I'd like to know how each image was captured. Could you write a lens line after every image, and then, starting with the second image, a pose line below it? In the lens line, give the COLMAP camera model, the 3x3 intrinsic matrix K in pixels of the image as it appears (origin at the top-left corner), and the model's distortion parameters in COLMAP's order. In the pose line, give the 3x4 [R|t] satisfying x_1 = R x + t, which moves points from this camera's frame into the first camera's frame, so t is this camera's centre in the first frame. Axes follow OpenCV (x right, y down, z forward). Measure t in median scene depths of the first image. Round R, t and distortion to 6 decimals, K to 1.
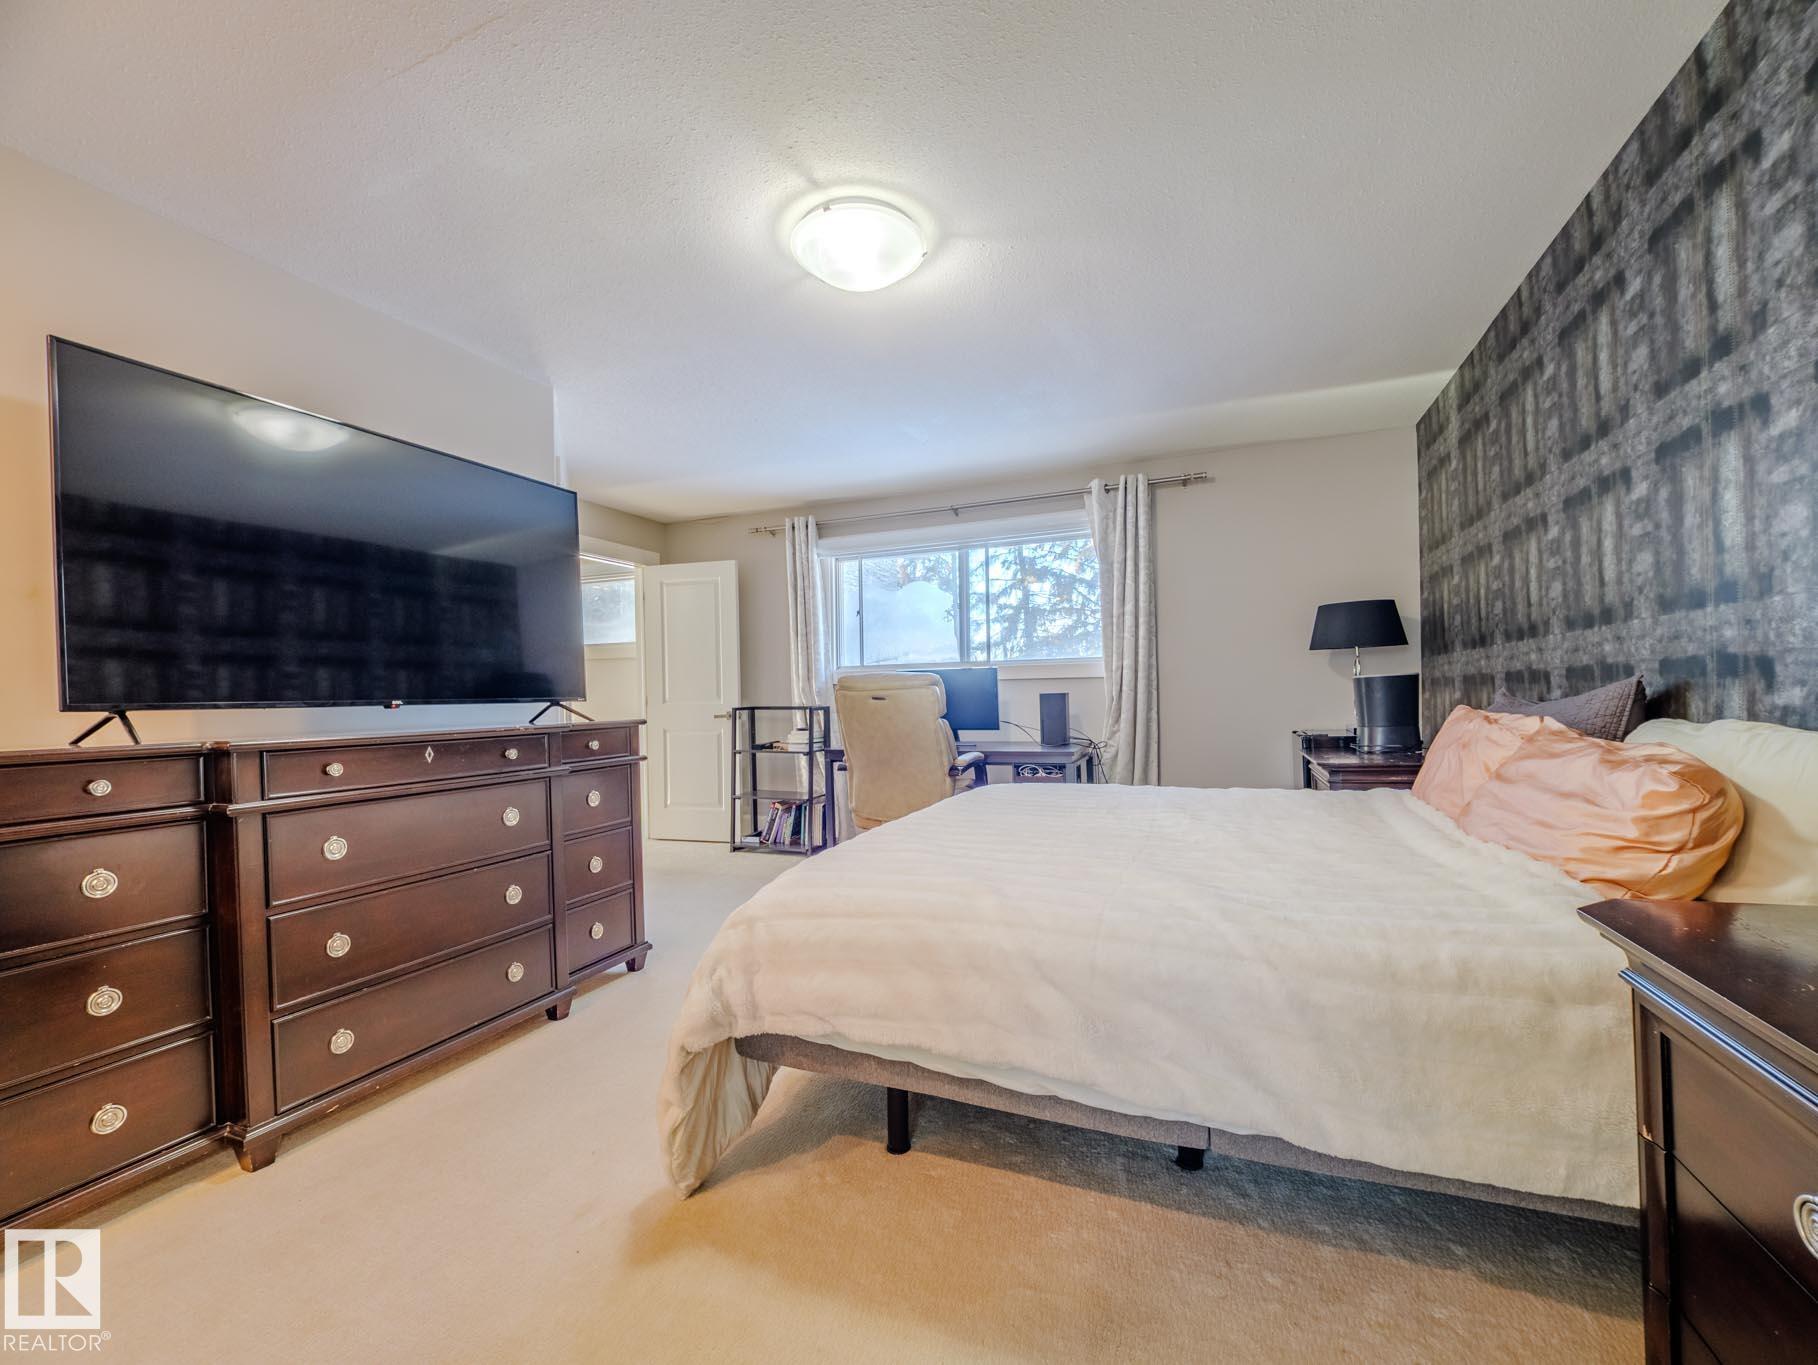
lens RADIAL K [[736.3, 0, 921.2], [0, 736.3, 697.3], [0, 0, 1]] dist [0.010948, -0.013512]
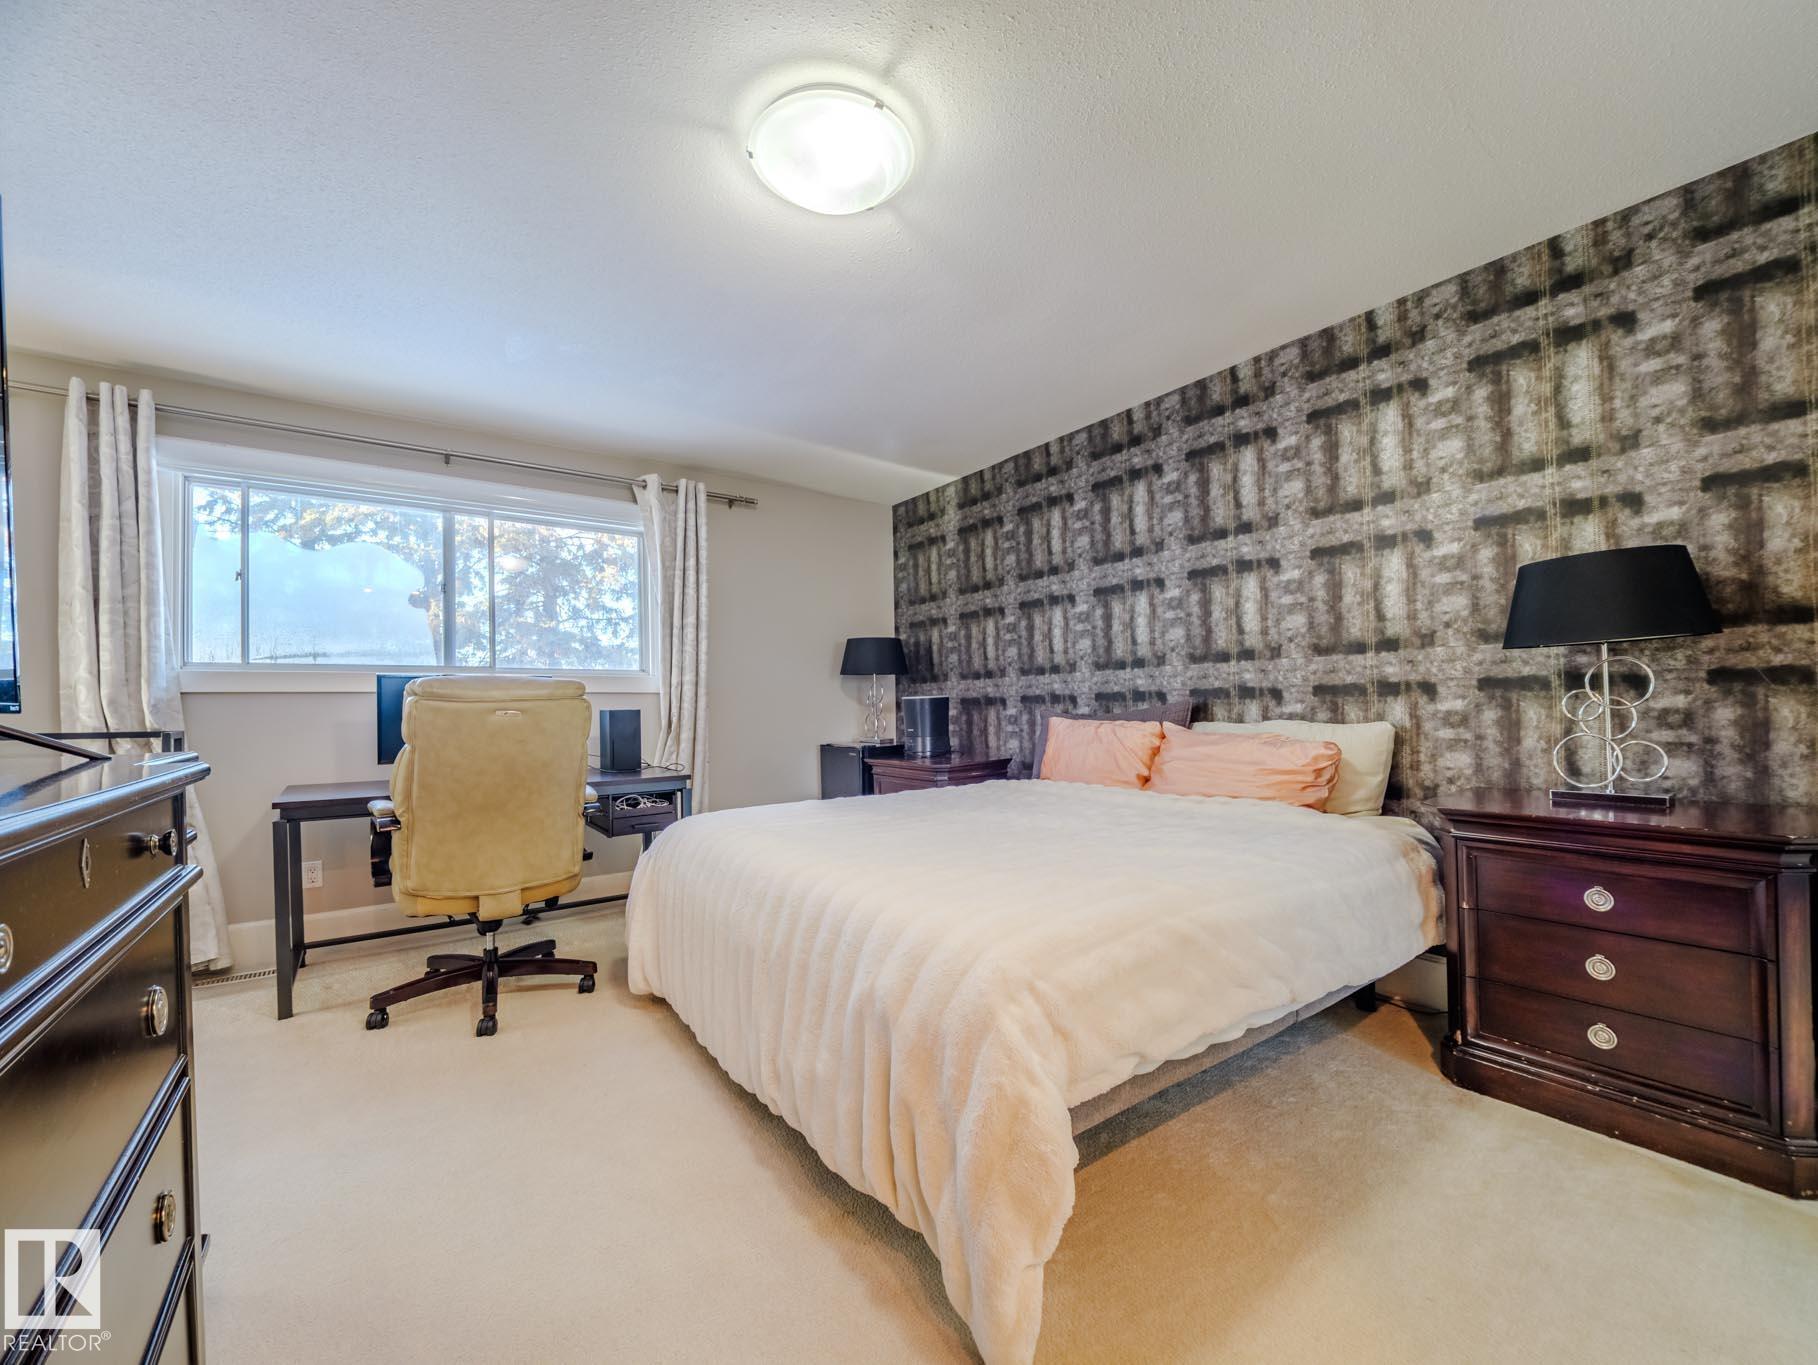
lens RADIAL K [[736.3, 0, 921.2], [0, 736.3, 697.3], [0, 0, 1]] dist [0.010948, -0.013512]
pose [[0.527517, 0.024809, 0.849182, -0.397023], [0.005976, 0.999440, -0.032911, 0.010639], [-0.849523, 0.022435, 0.527074, 0.279501]]
